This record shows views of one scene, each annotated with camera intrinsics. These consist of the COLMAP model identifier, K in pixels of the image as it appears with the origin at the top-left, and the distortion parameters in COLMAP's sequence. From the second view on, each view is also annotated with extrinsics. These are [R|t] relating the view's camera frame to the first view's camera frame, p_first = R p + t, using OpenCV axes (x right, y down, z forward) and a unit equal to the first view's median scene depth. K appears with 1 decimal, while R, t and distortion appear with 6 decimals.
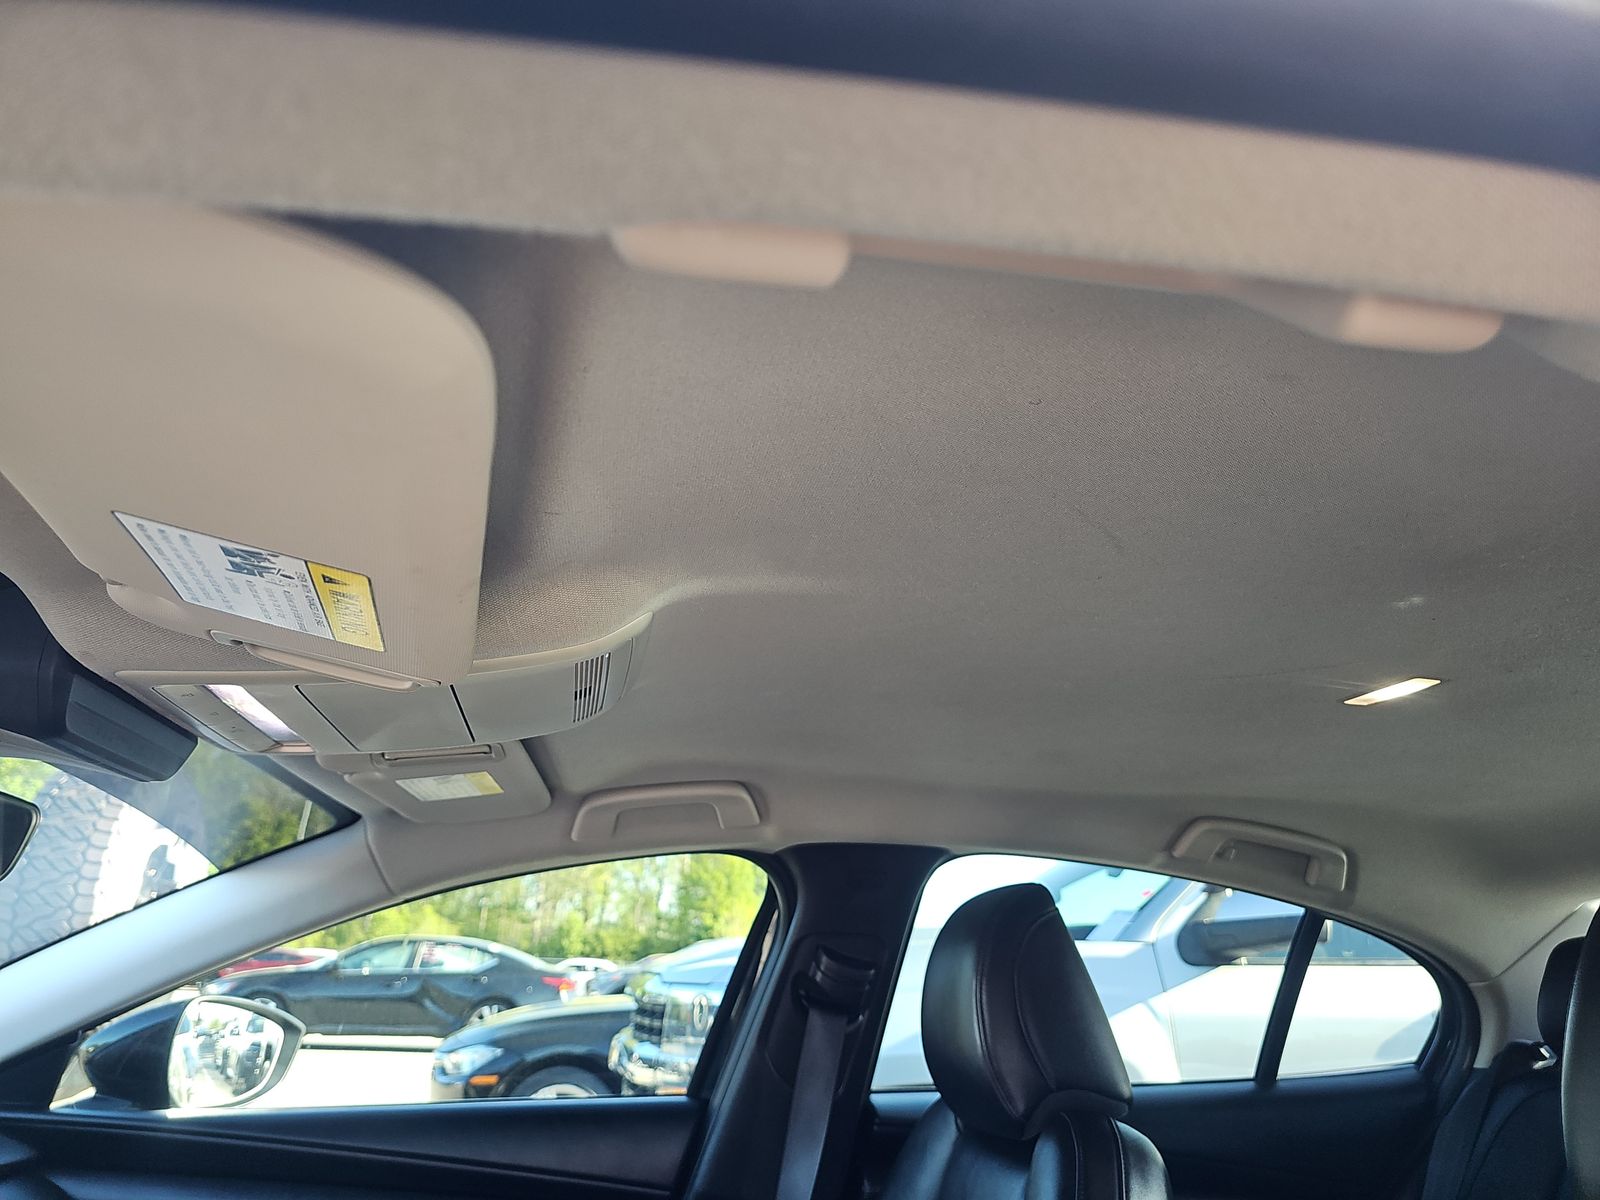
lens RADIAL K [[1065.8, 0, 793.7], [0, 1065.8, 622.7], [0, 0, 1]] dist [0.038443, -0.065845]
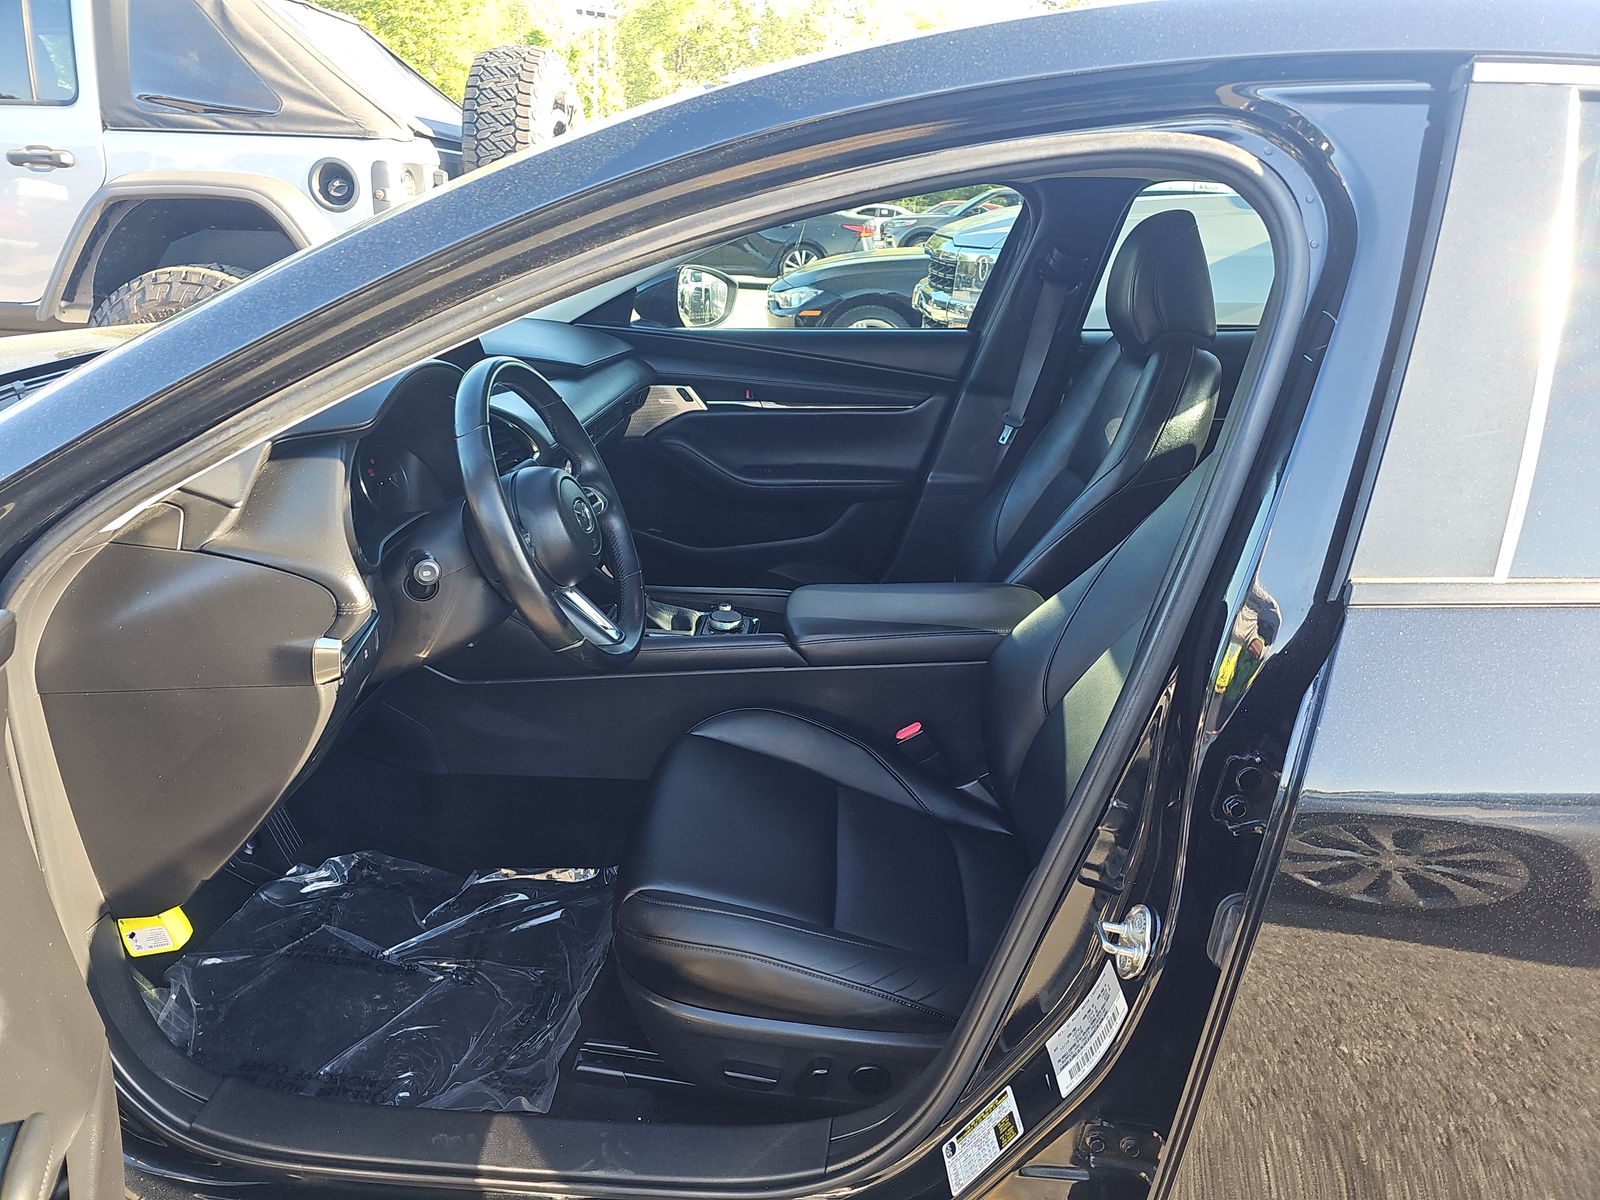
lens RADIAL K [[1065.8, 0, 793.7], [0, 1065.8, 622.7], [0, 0, 1]] dist [0.038443, -0.065845]
pose [[0.968017, 0.097692, -0.231085, 0.029529], [0.069920, 0.779533, 0.622446, -0.114220], [0.240946, -0.618695, 0.747771, -0.264831]]
